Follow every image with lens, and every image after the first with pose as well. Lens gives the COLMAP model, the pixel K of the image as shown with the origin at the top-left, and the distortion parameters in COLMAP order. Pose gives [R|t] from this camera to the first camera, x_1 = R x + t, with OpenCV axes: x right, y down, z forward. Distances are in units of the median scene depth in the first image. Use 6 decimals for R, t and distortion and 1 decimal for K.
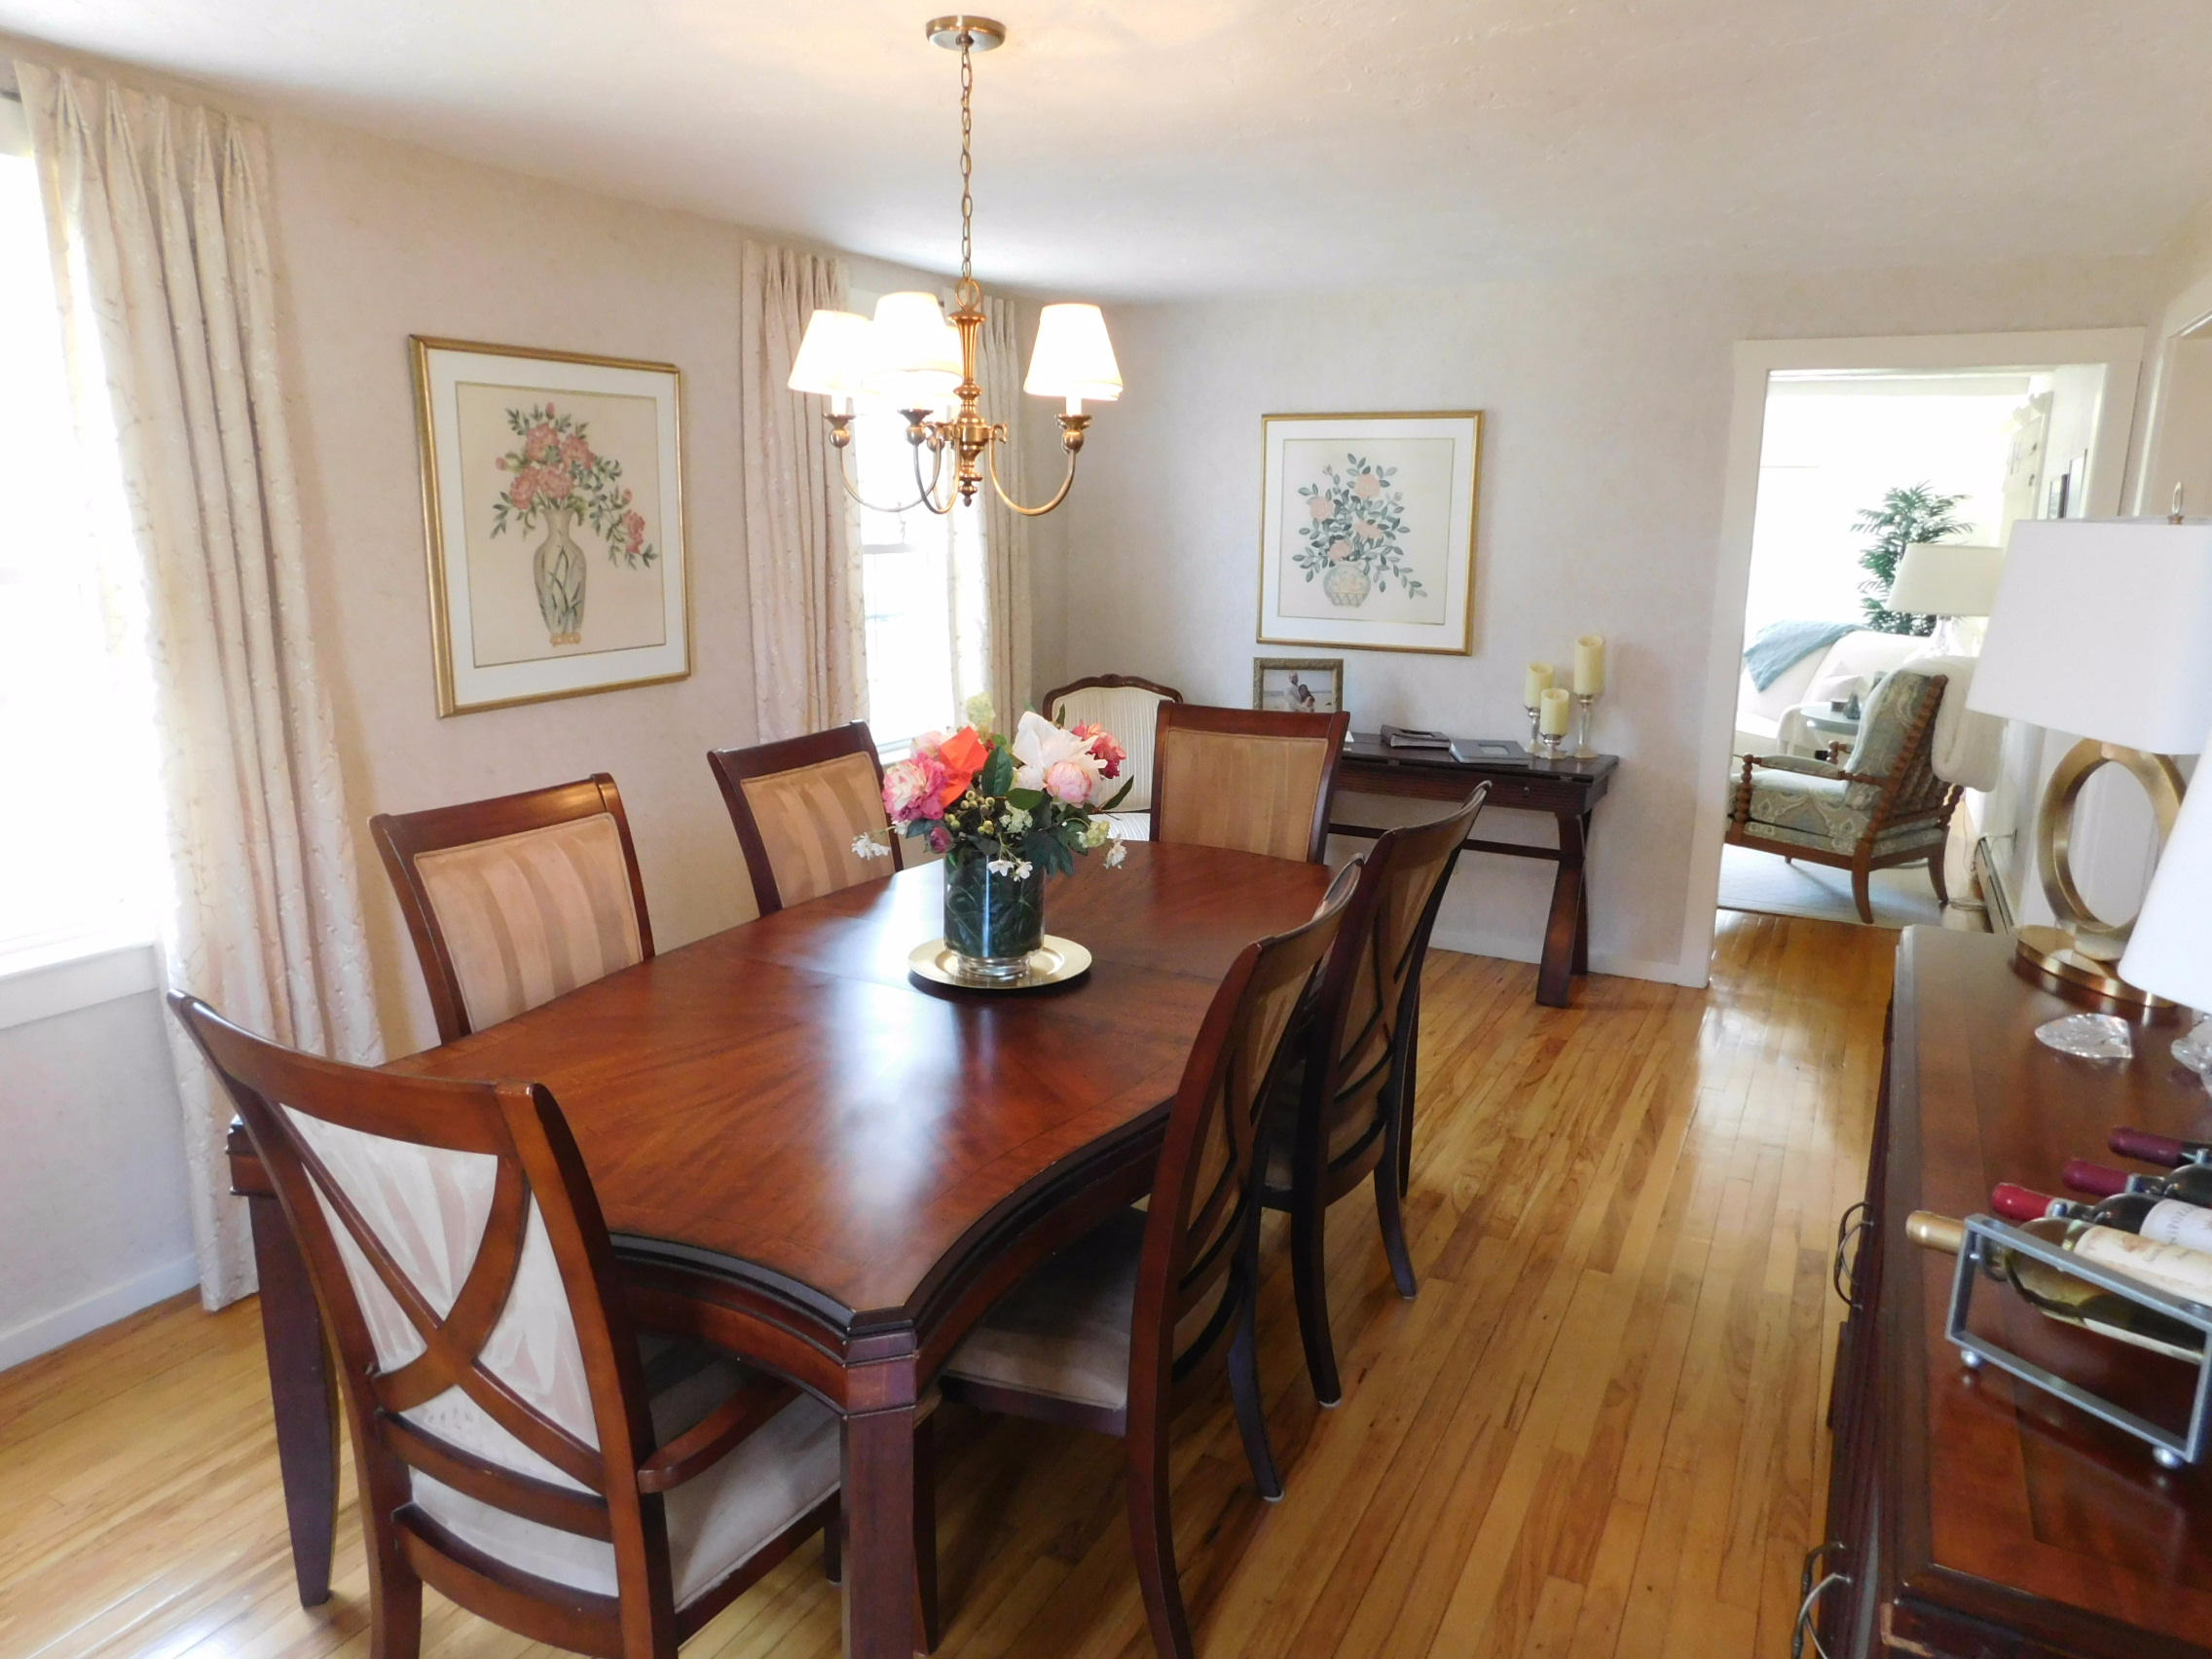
lens RADIAL K [[1463.8, 0, 1111.8], [0, 1463.8, 835.3], [0, 0, 1]] dist [-0.072526, 0.058077]
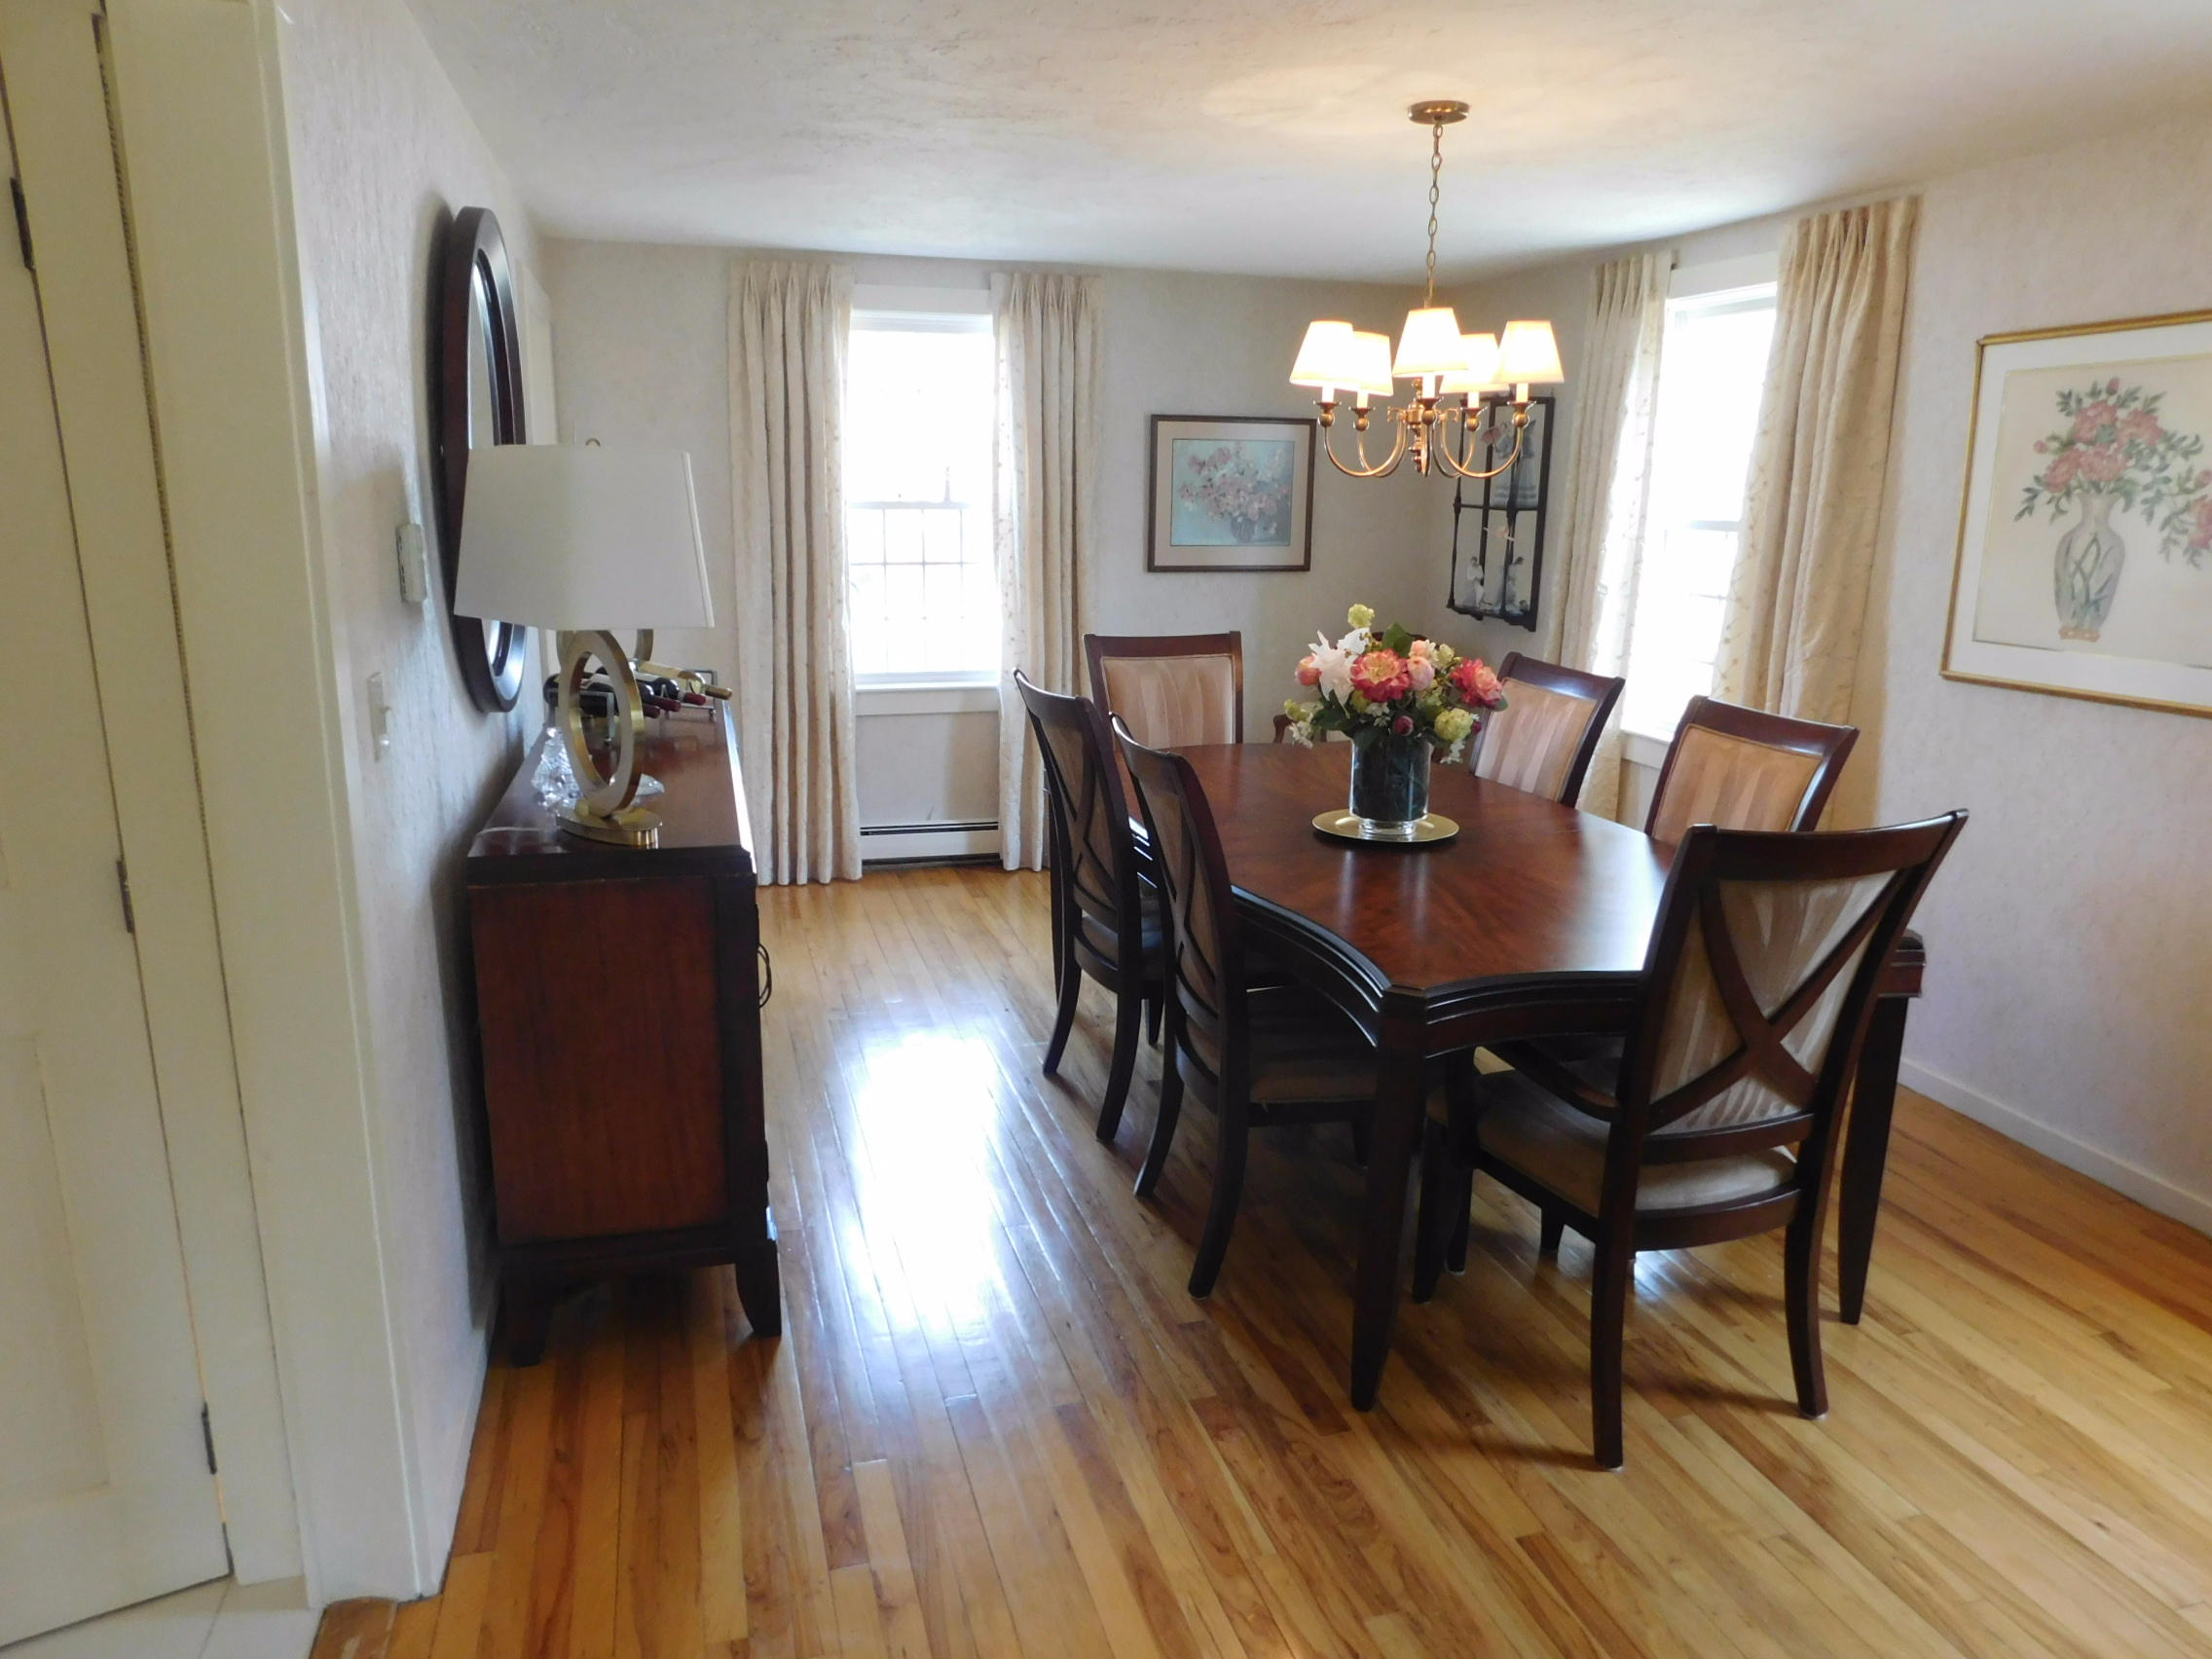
lens RADIAL K [[1463.8, 0, 1105.9], [0, 1463.8, 832.7], [0, 0, 1]] dist [-0.072526, 0.058077]
pose [[-0.723922, 0.146393, -0.674170, 0.727818], [-0.165389, 0.911901, 0.375610, -0.266743], [0.669764, 0.383412, -0.635934, 1.242250]]
